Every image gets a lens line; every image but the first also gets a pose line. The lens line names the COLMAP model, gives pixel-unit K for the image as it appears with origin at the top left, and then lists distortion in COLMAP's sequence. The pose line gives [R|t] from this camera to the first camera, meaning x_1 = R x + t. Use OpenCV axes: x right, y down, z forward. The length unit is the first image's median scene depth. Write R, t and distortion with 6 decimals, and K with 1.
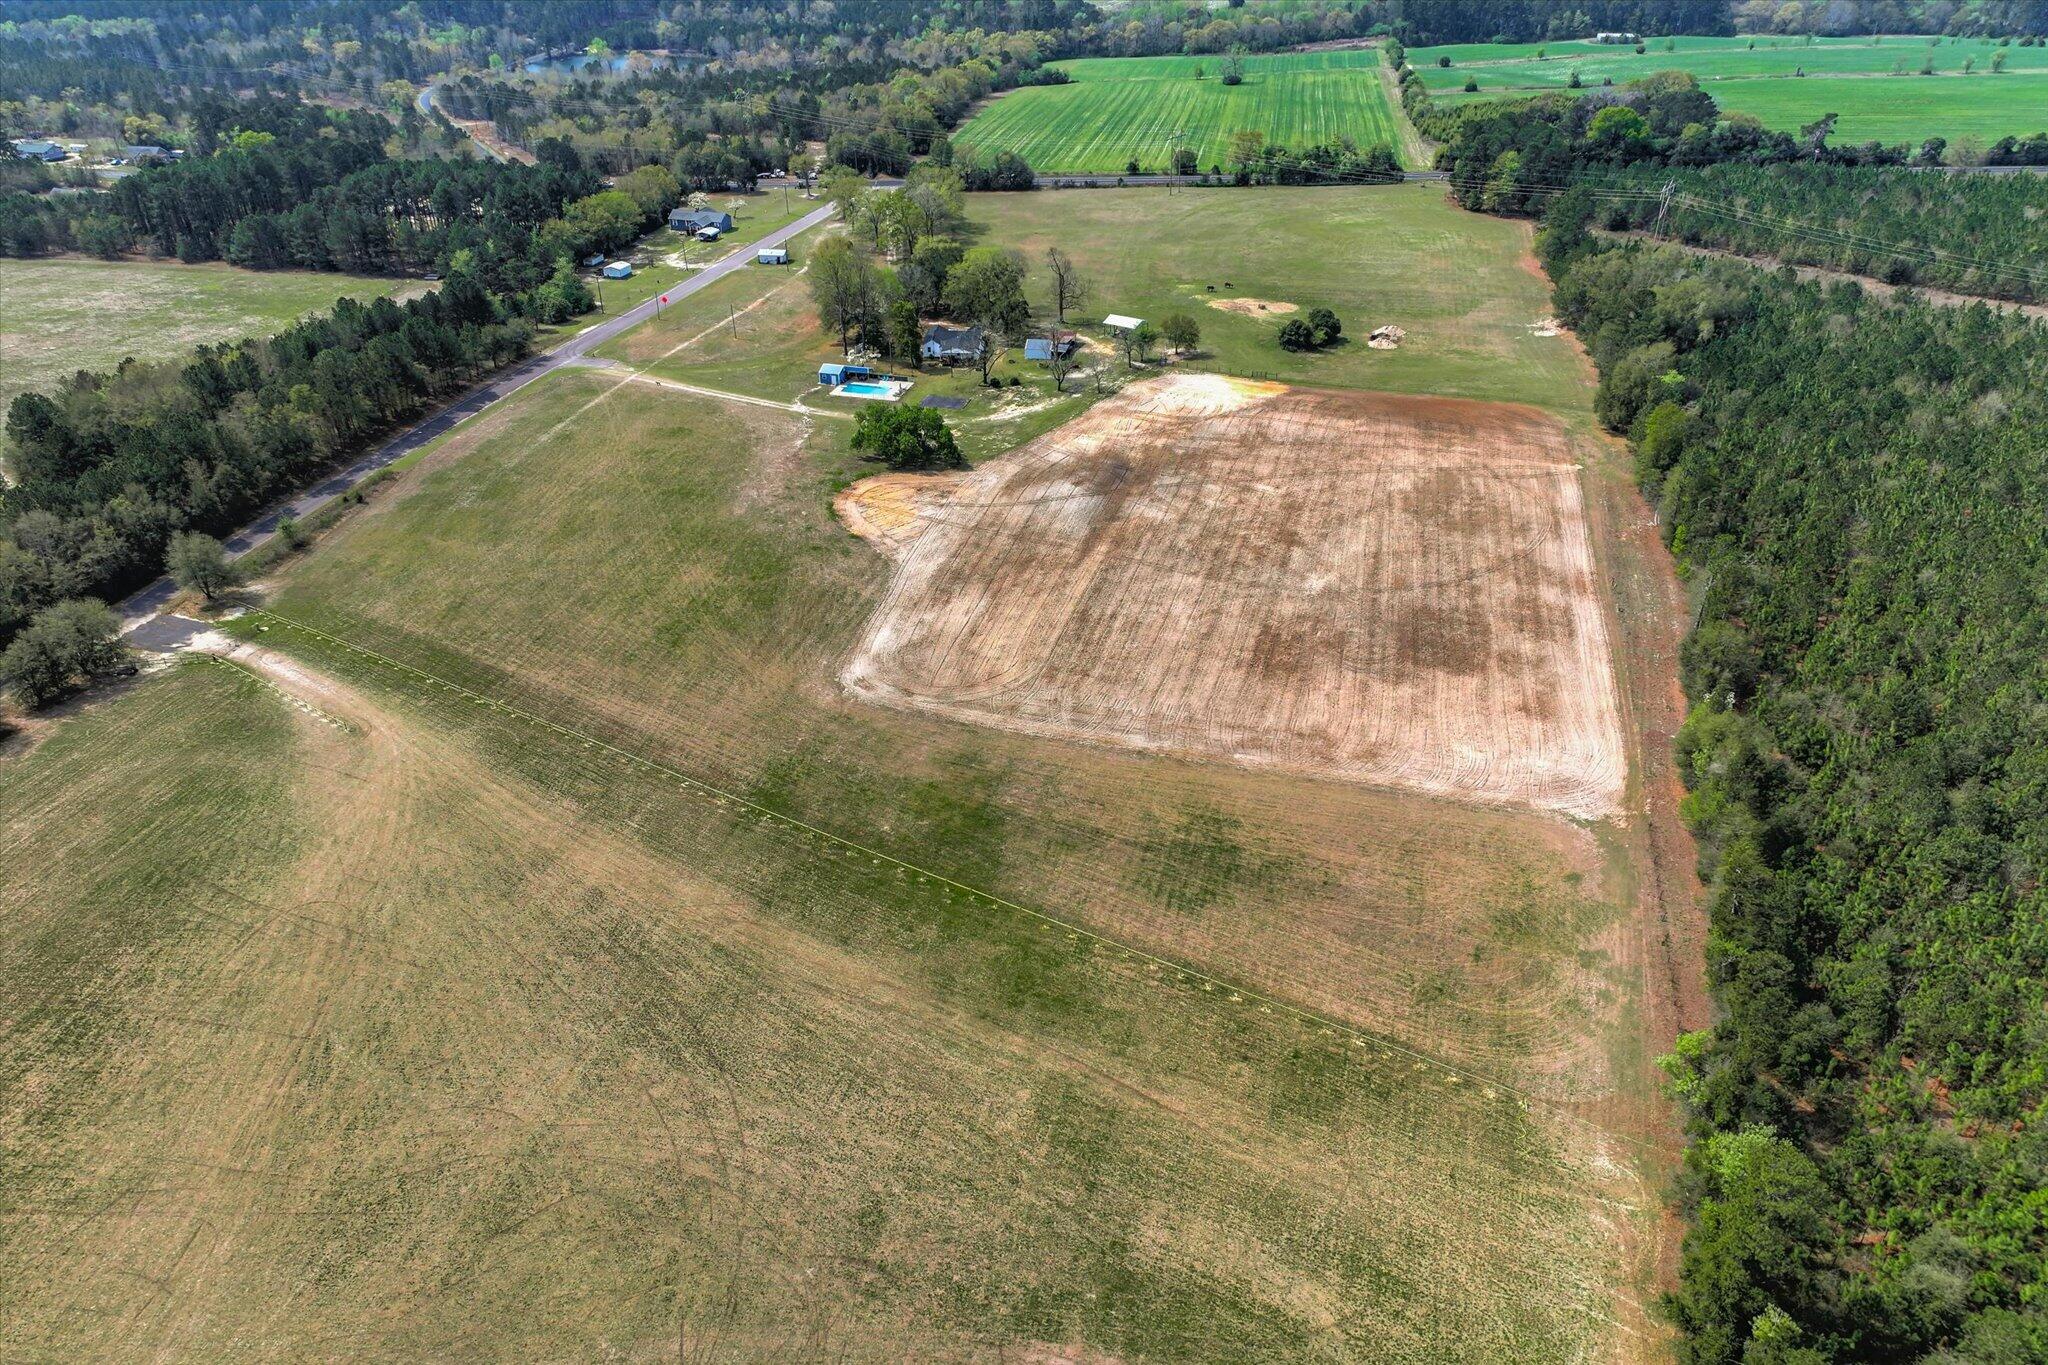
lens RADIAL K [[1434.7, 0, 1031.7], [0, 1434.7, 689.5], [0, 0, 1]] dist [0.005742, 0.002633]
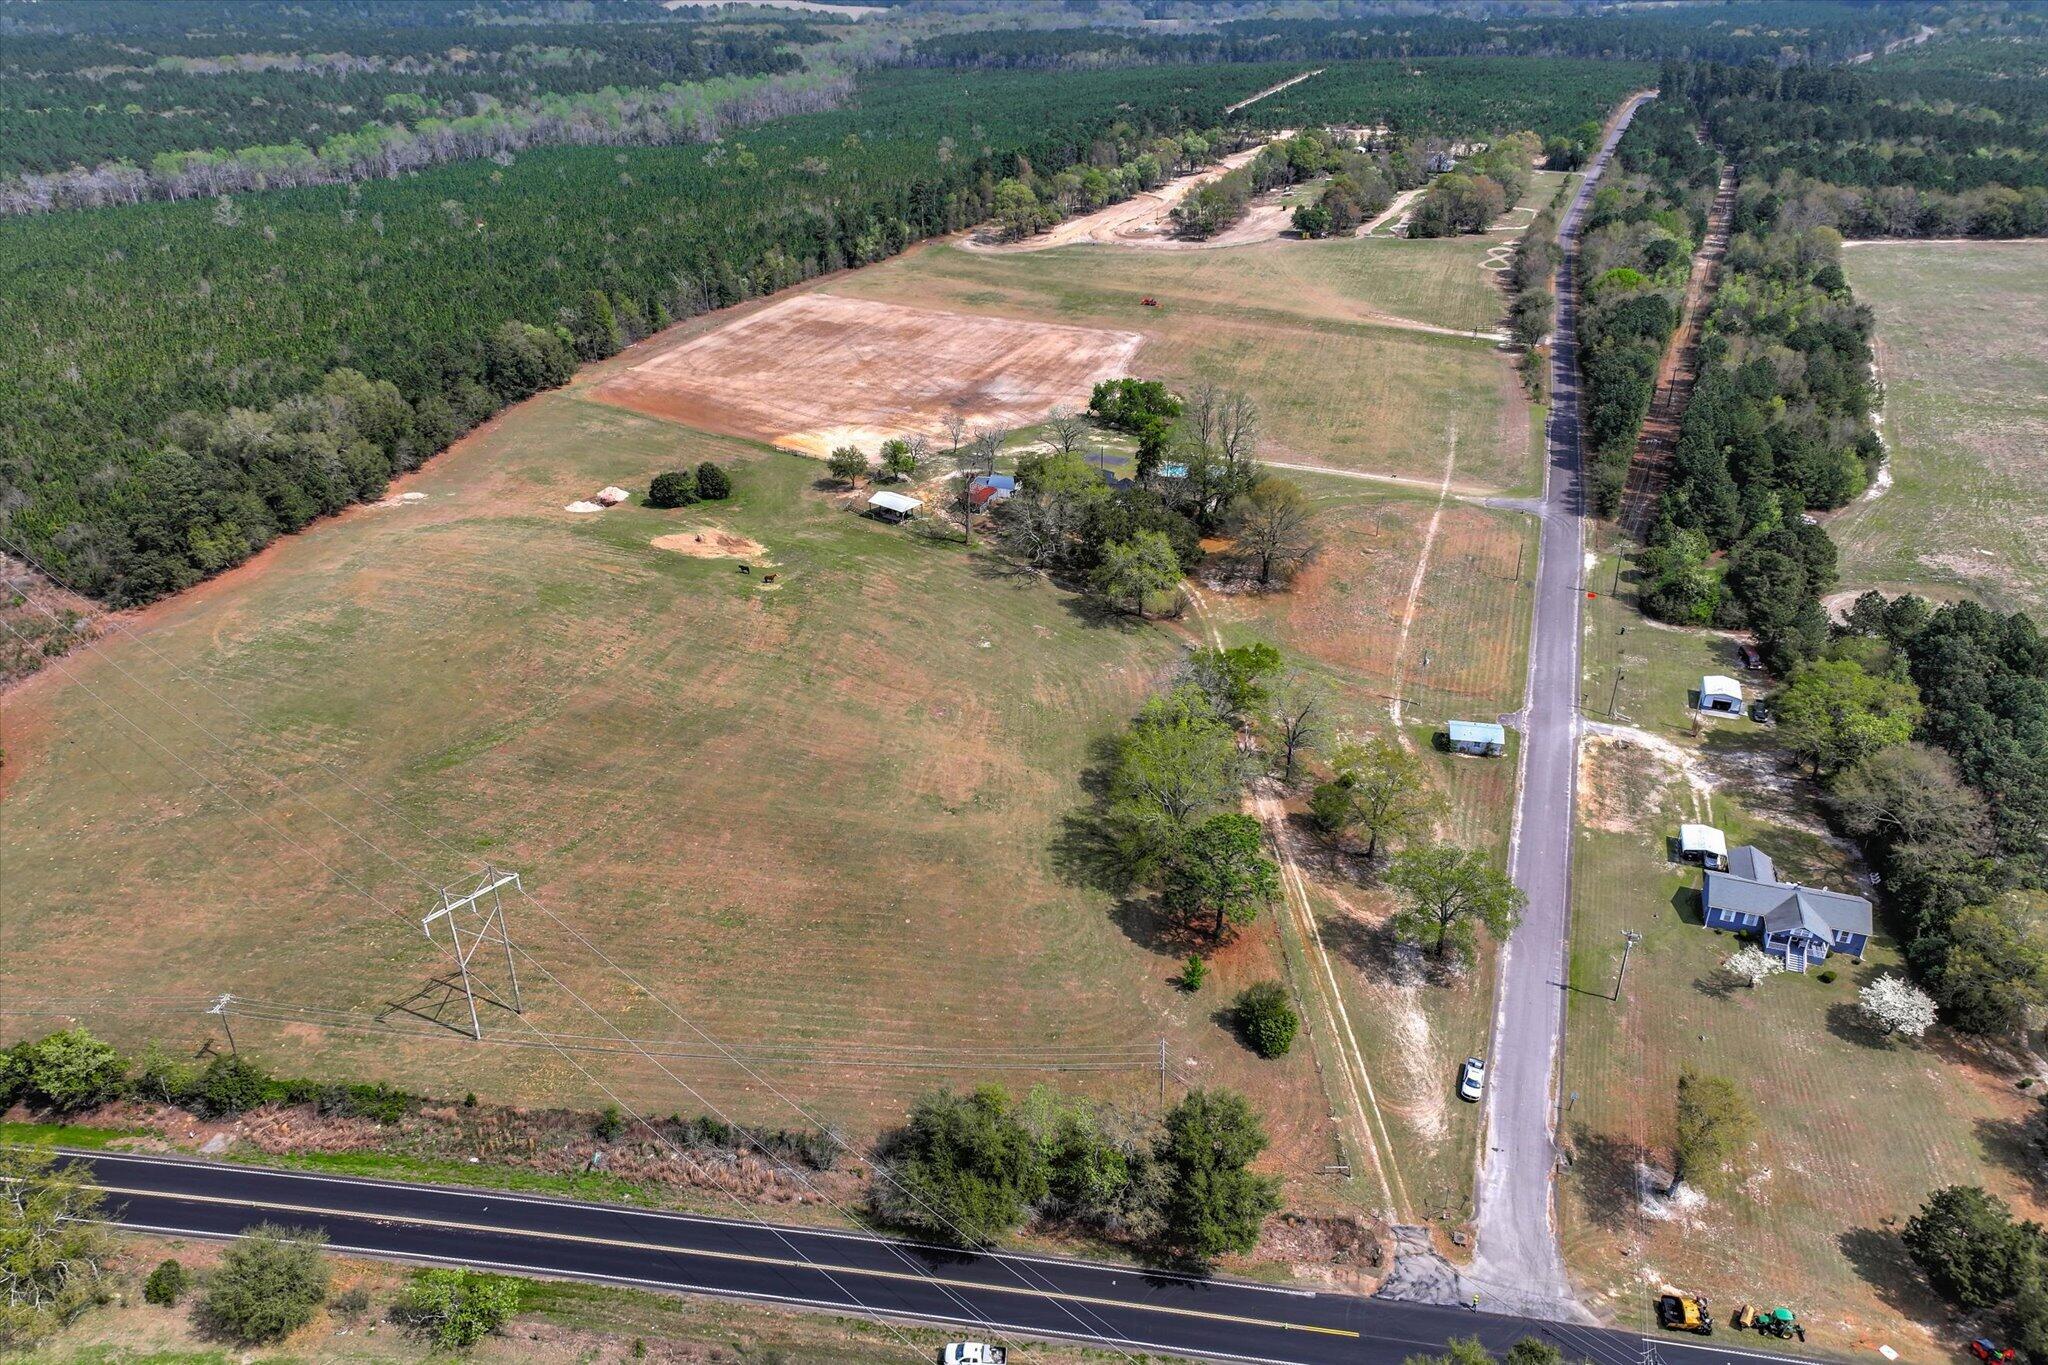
lens RADIAL K [[1434.7, 0, 1031.7], [0, 1434.7, 689.5], [0, 0, 1]] dist [0.005742, 0.002633]
pose [[-0.998726, -0.018821, 0.046826, -0.059957], [0.031643, 0.489269, 0.871559, -1.038651], [-0.039314, 0.871930, -0.488050, 1.685619]]
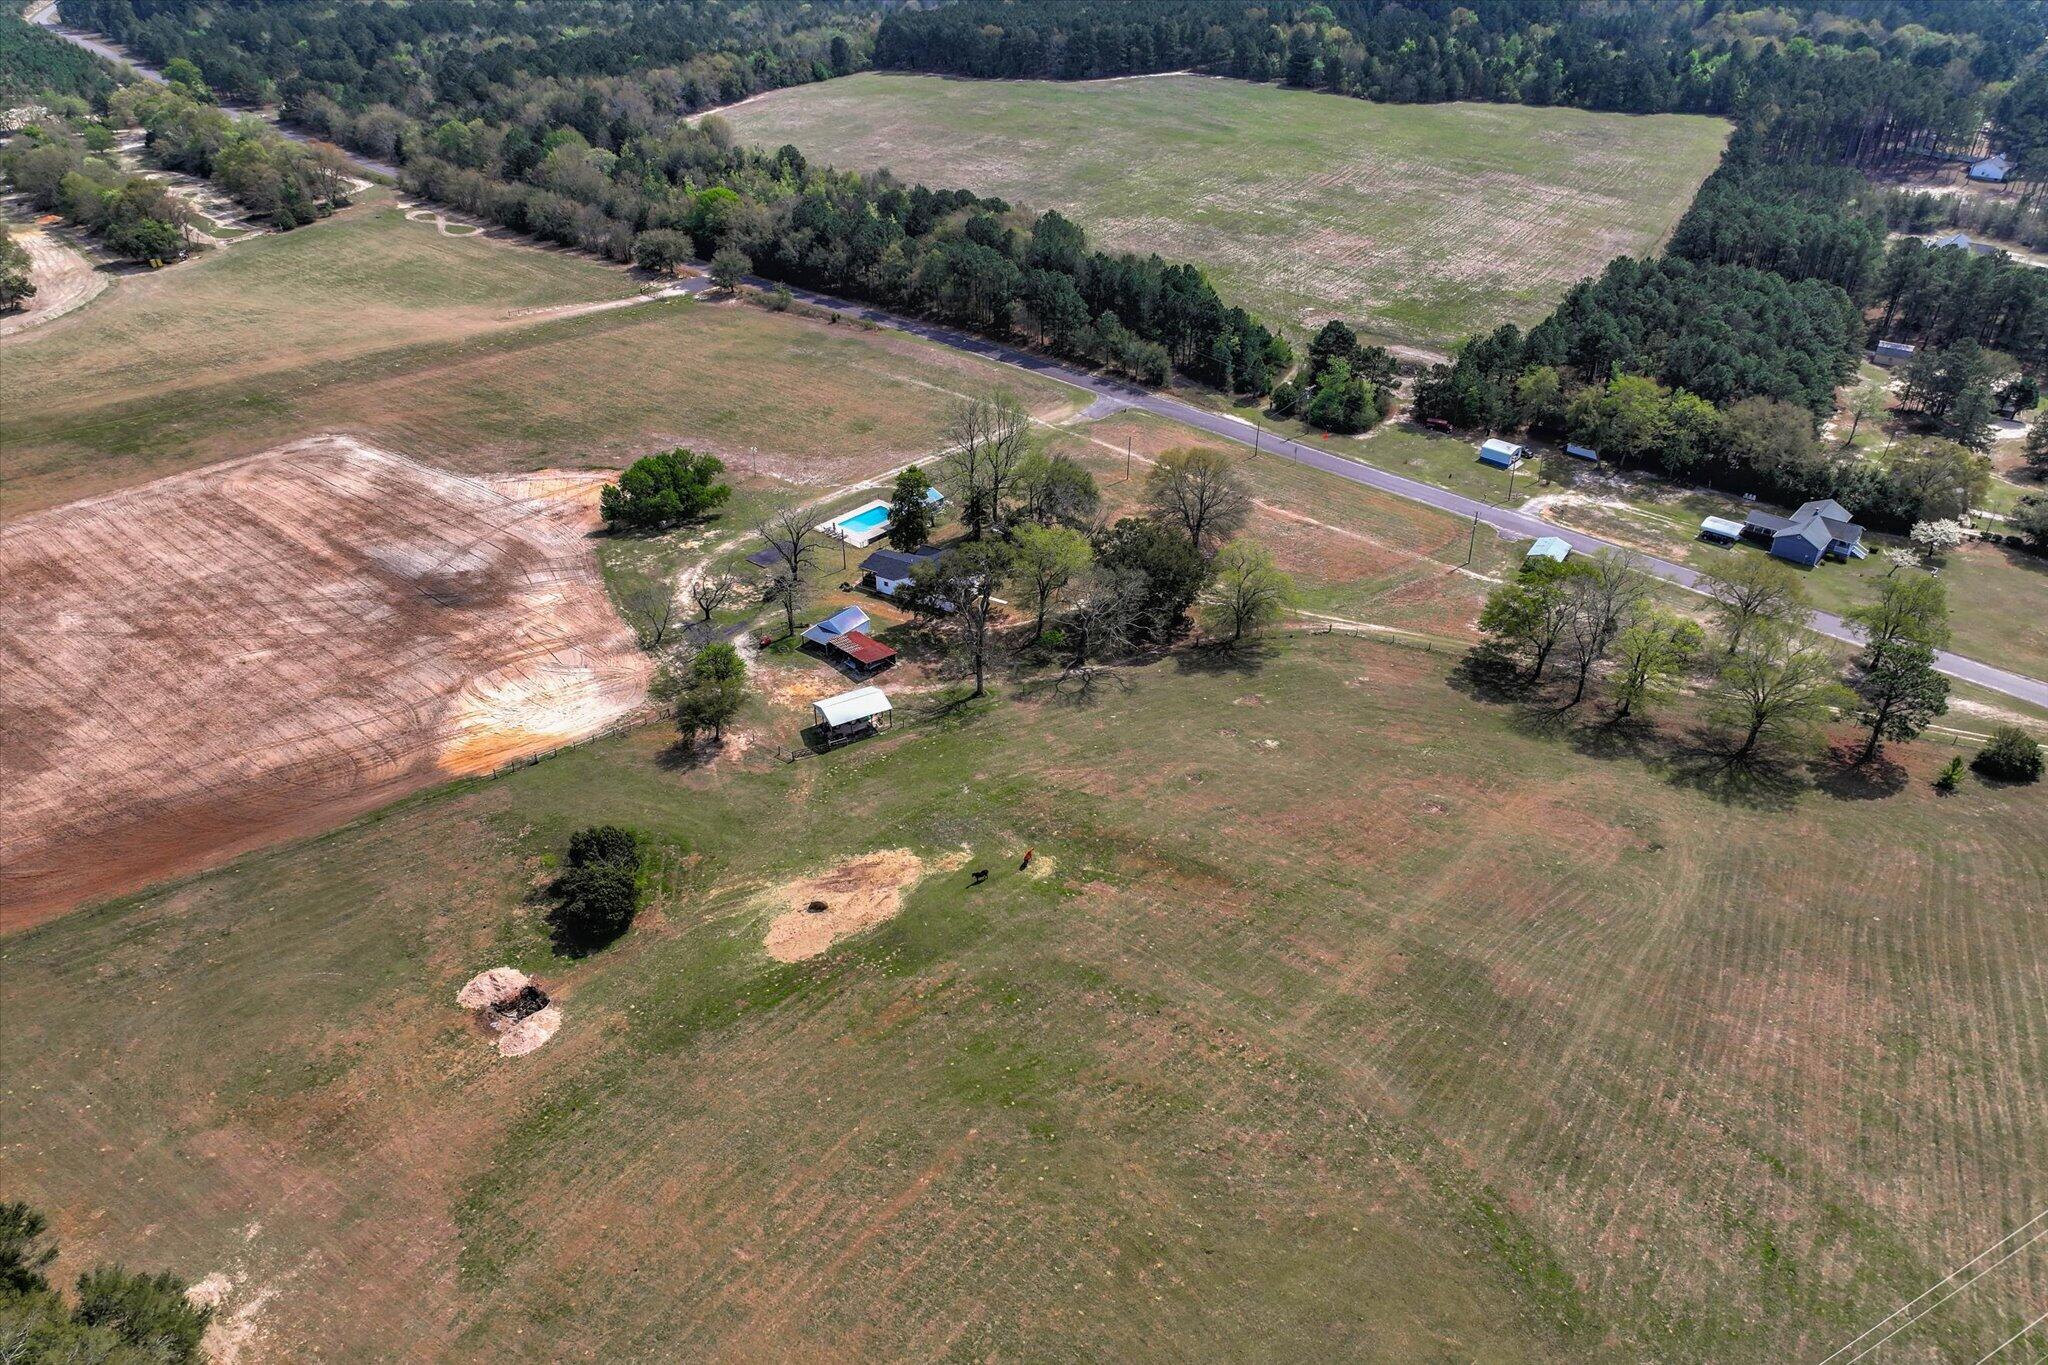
lens RADIAL K [[1434.7, 0, 1031.7], [0, 1434.7, 689.5], [0, 0, 1]] dist [0.005742, 0.002633]
pose [[-0.423895, 0.489489, -0.762045, 0.522652], [-0.478205, 0.593583, 0.647286, -0.744097], [0.769176, 0.638796, -0.017541, 1.195960]]
